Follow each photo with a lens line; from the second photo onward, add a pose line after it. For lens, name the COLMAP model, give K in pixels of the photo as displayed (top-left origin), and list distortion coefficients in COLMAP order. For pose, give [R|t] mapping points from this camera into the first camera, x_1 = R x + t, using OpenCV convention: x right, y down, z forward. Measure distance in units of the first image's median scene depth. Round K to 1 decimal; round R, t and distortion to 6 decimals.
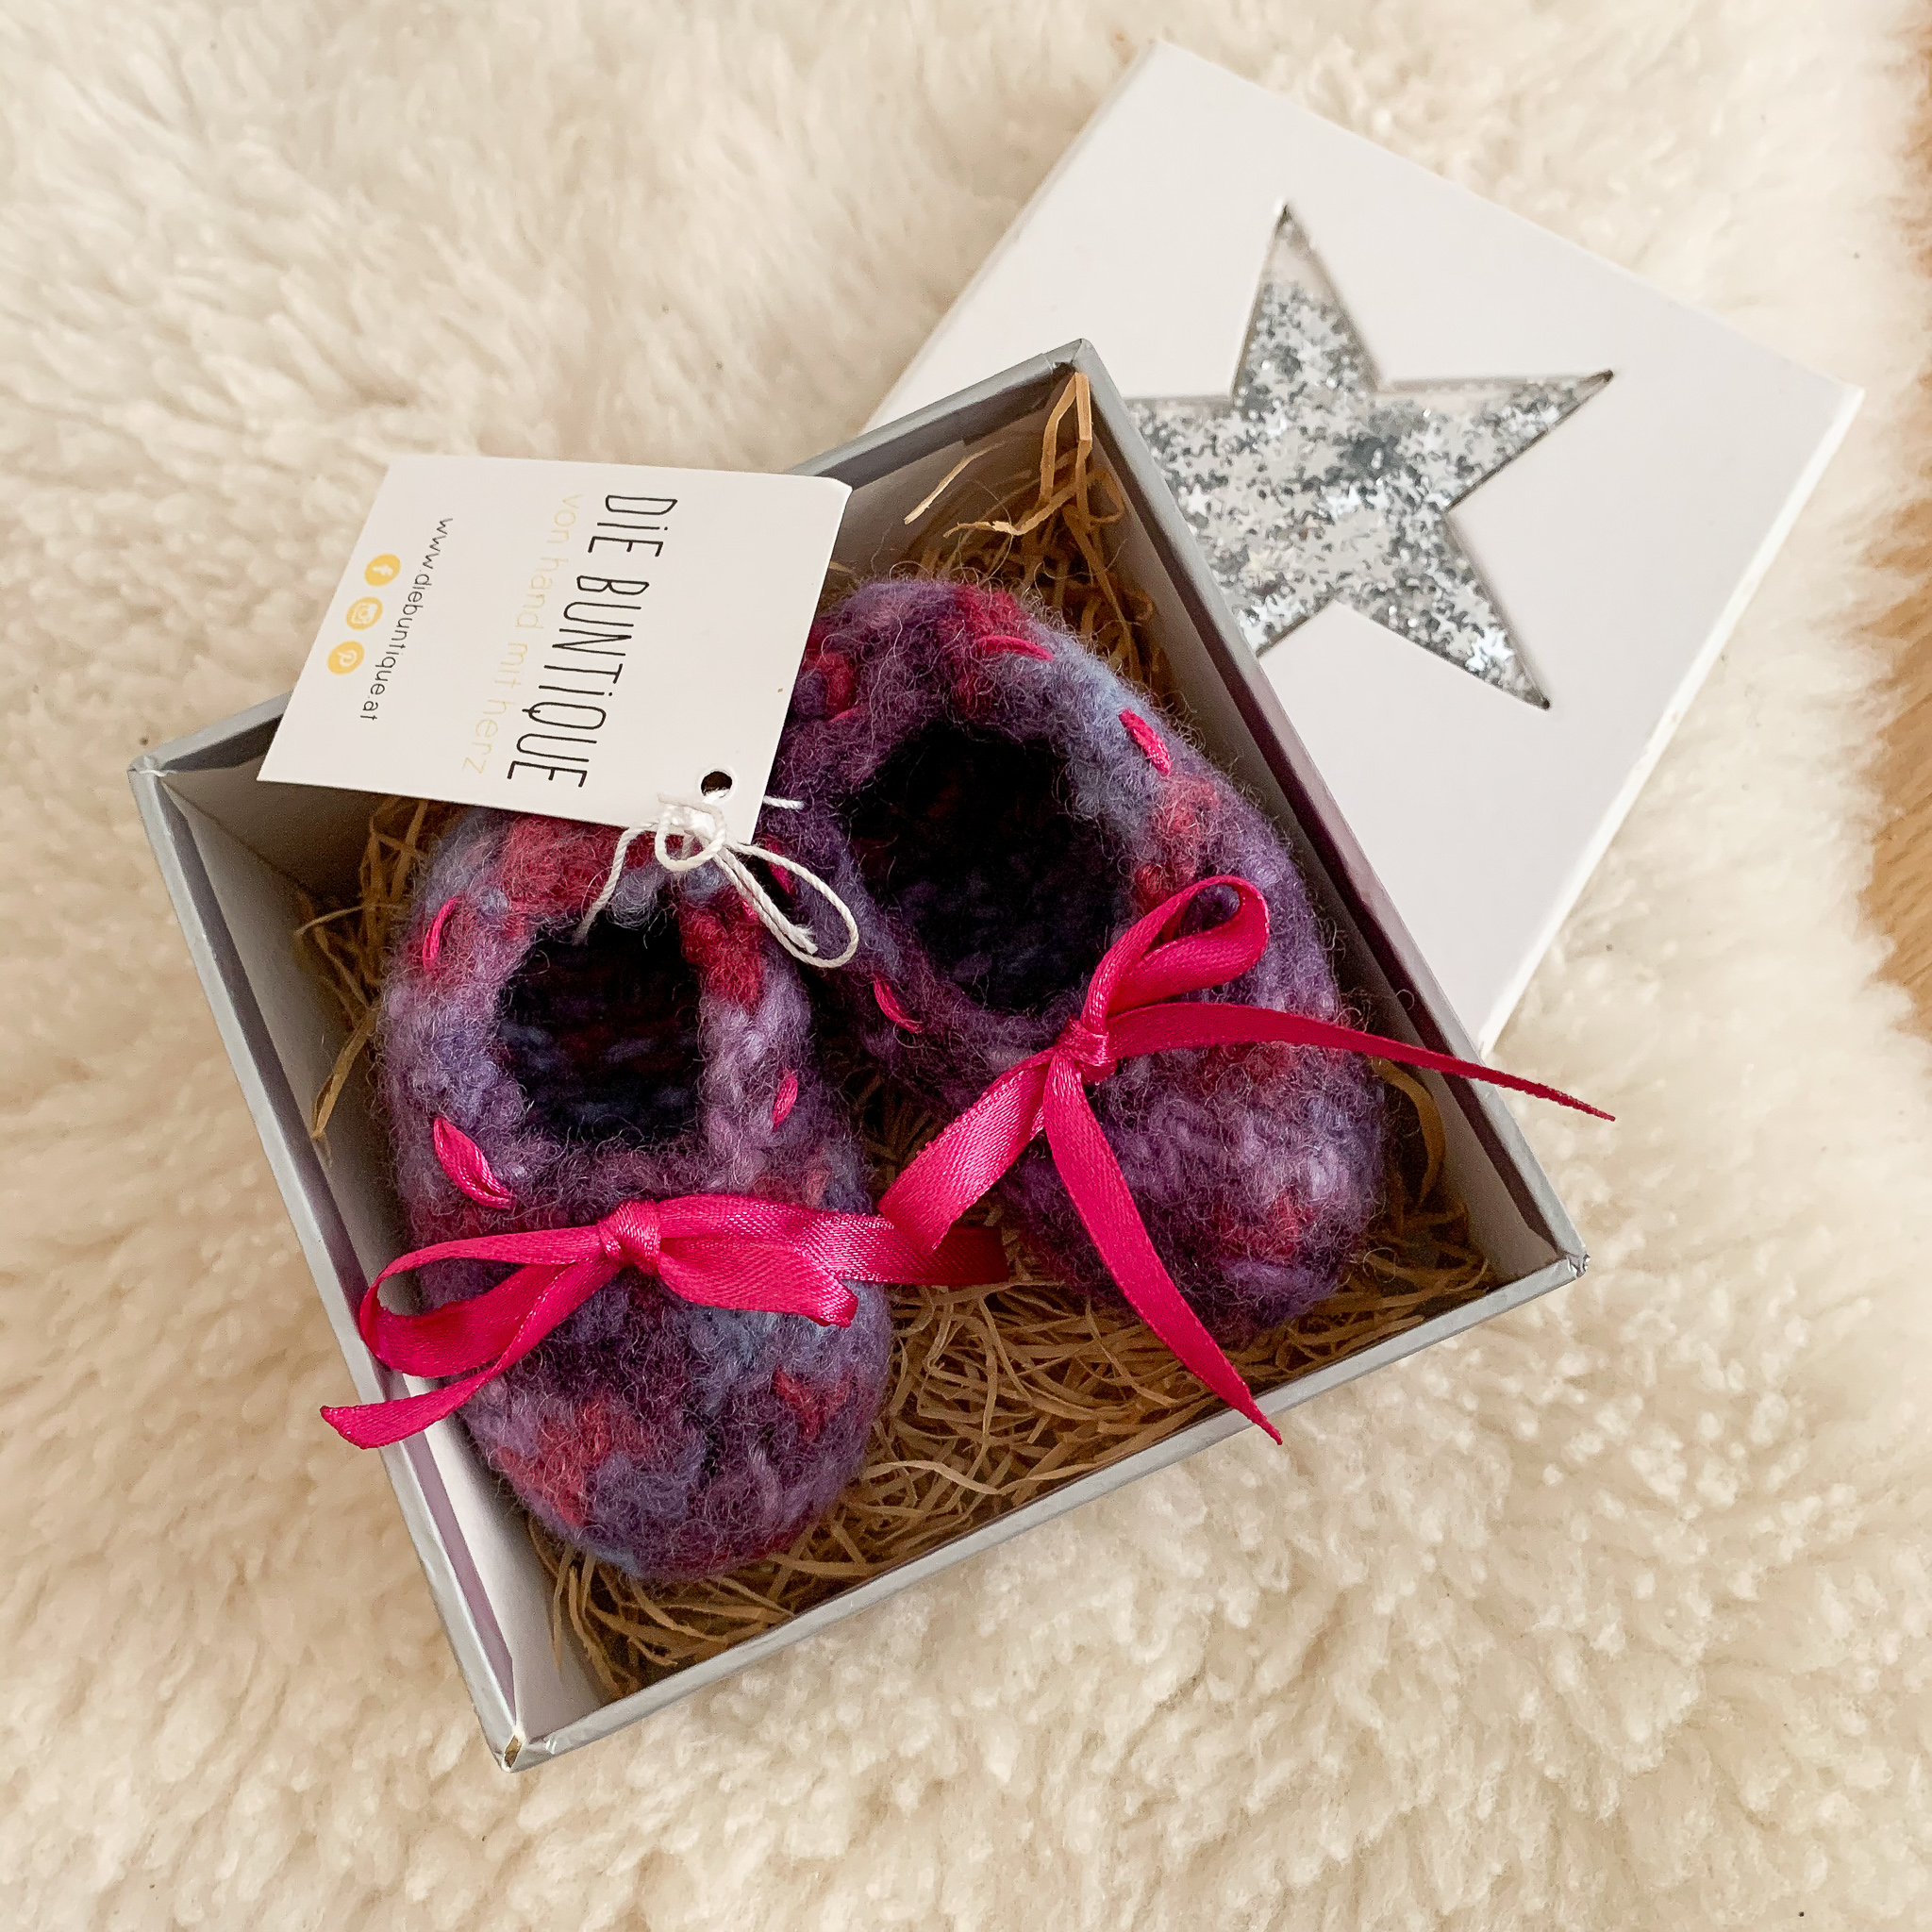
lens RADIAL K [[2079.6, 0, 971.4], [0, 2079.6, 964.9], [0, 0, 1]] dist [-0.039505, 0.000000]
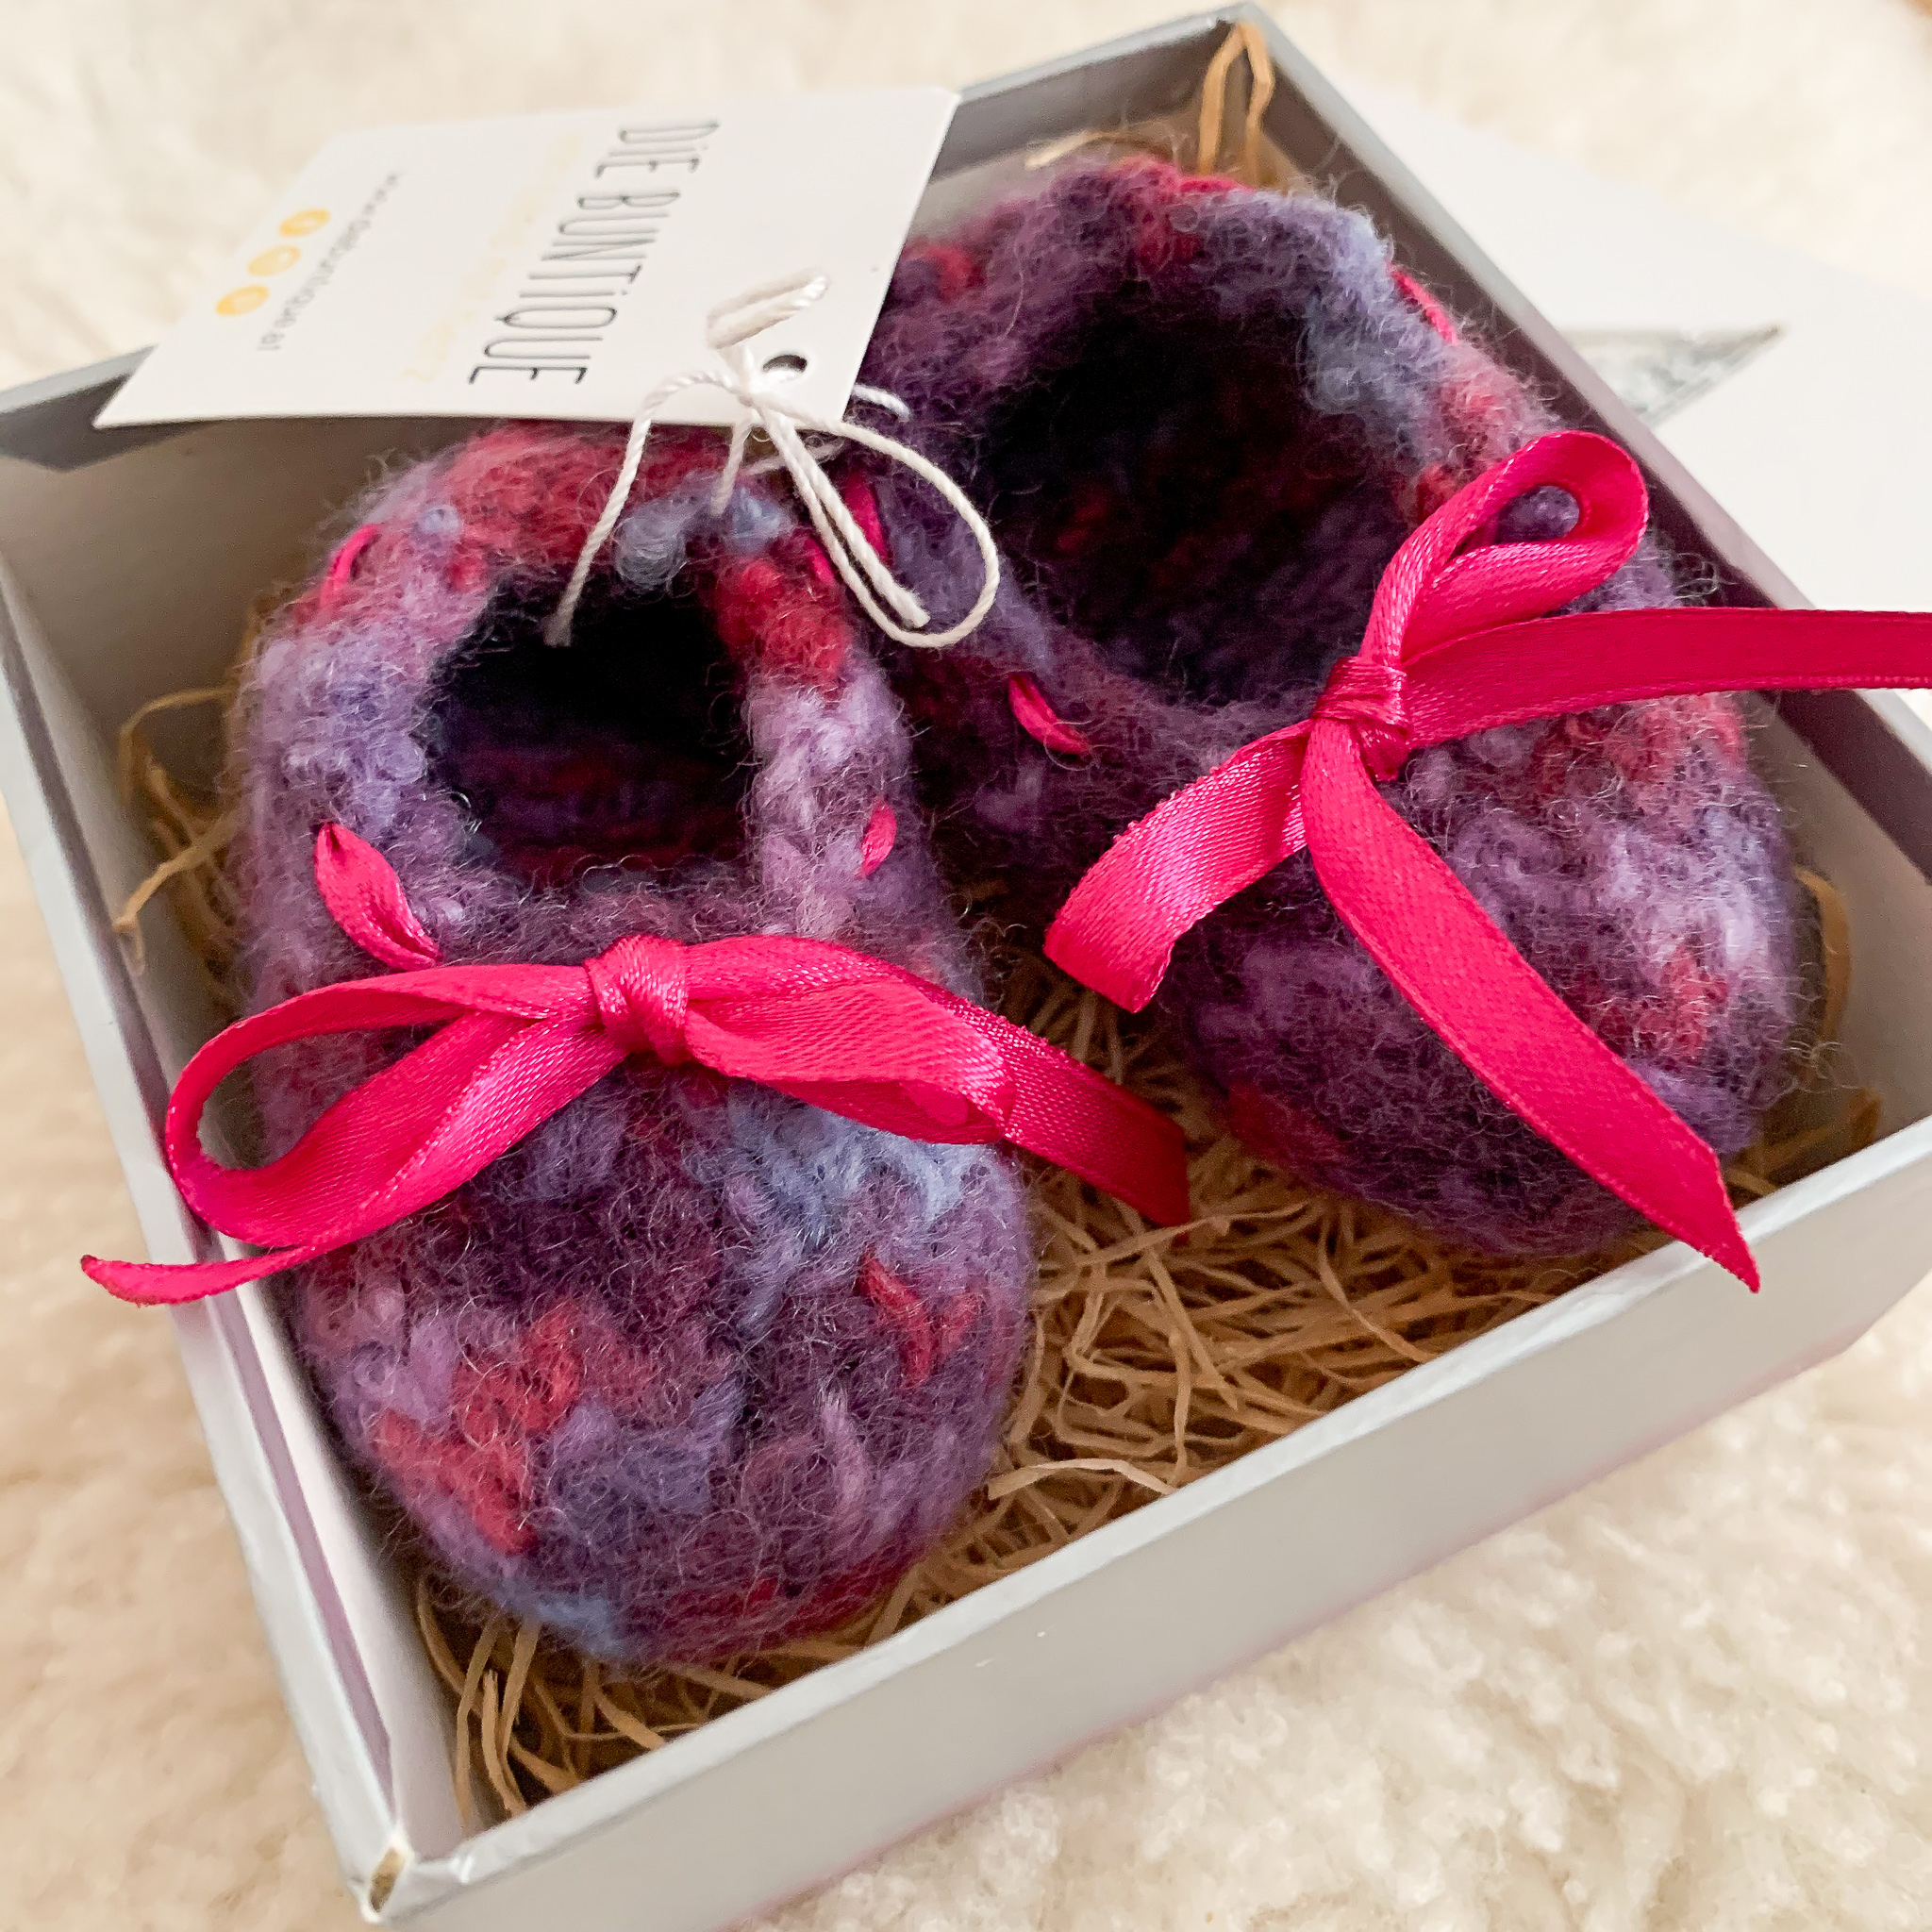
lens RADIAL K [[2079.6, 0, 948.1], [0, 2079.6, 967.2], [0, 0, 1]] dist [-0.039505, 0.000000]
pose [[0.998804, 0.005674, 0.048556, -0.099609], [0.008249, 0.959439, -0.281797, 0.283788], [-0.048186, 0.281860, 0.958245, 0.403492]]
